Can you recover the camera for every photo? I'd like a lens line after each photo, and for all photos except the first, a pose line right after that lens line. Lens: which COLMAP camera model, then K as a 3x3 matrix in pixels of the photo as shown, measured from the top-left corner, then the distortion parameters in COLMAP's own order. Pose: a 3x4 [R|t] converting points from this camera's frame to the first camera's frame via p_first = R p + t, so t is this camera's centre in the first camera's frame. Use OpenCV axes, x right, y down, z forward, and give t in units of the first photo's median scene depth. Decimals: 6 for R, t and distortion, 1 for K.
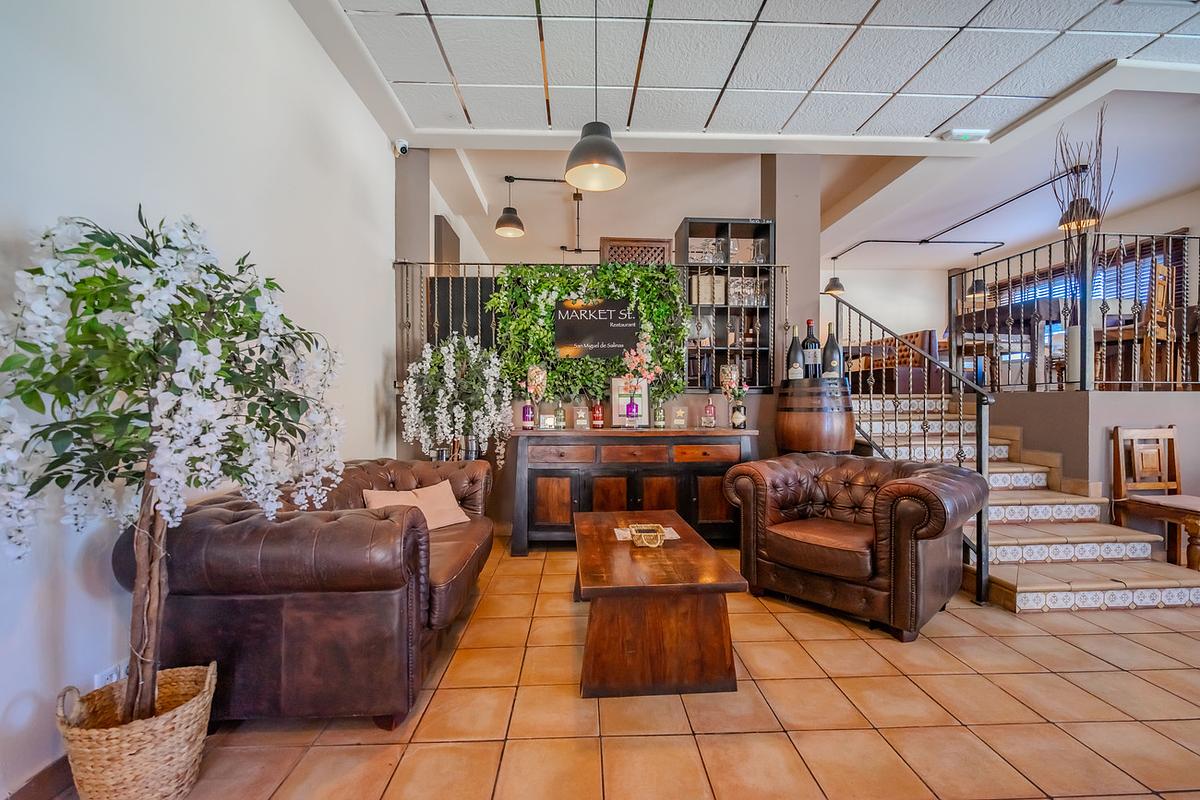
lens RADIAL K [[499.2, 0, 595.7], [0, 499.2, 396.0], [0, 0, 1]] dist [0.003090, -0.000816]
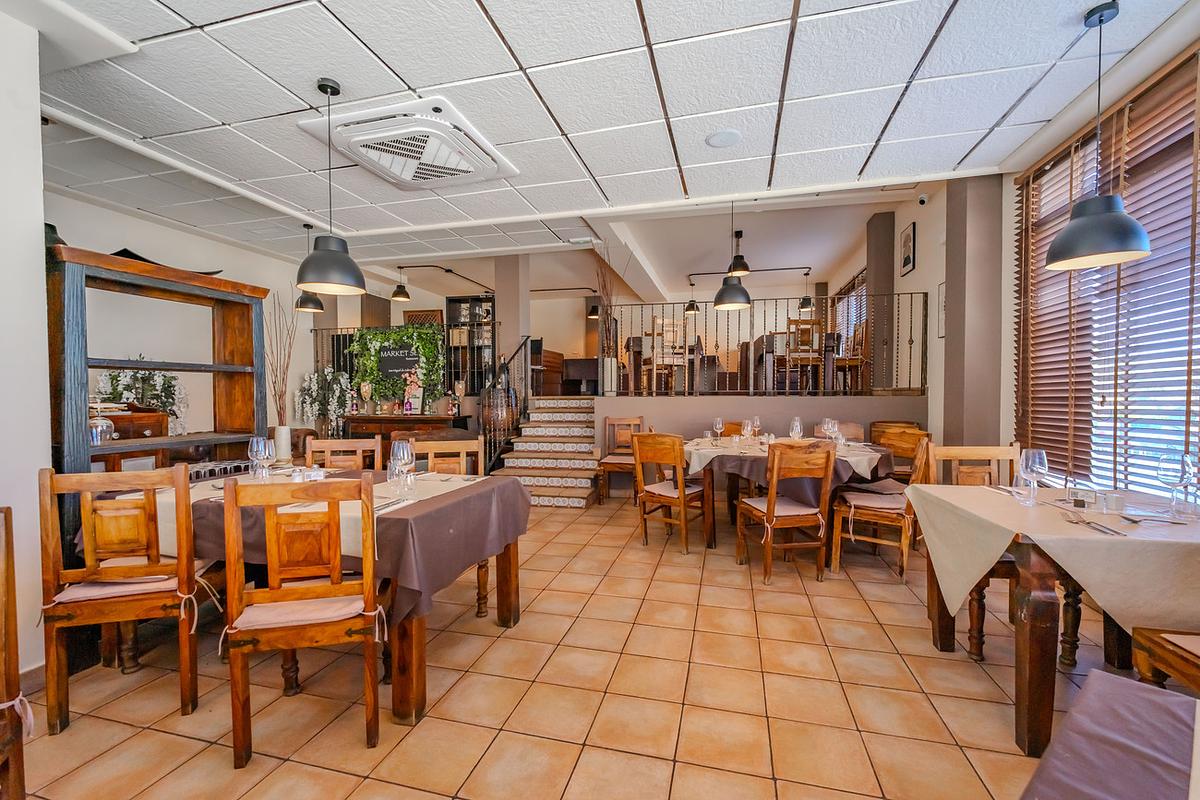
lens RADIAL K [[499.2, 0, 602.5], [0, 499.2, 406.8], [0, 0, 1]] dist [0.003090, -0.000816]
pose [[0.961738, 0.008244, -0.273847, 1.228543], [-0.004218, 0.999874, 0.015284, 0.000174], [0.273938, -0.013544, 0.961652, -0.555618]]
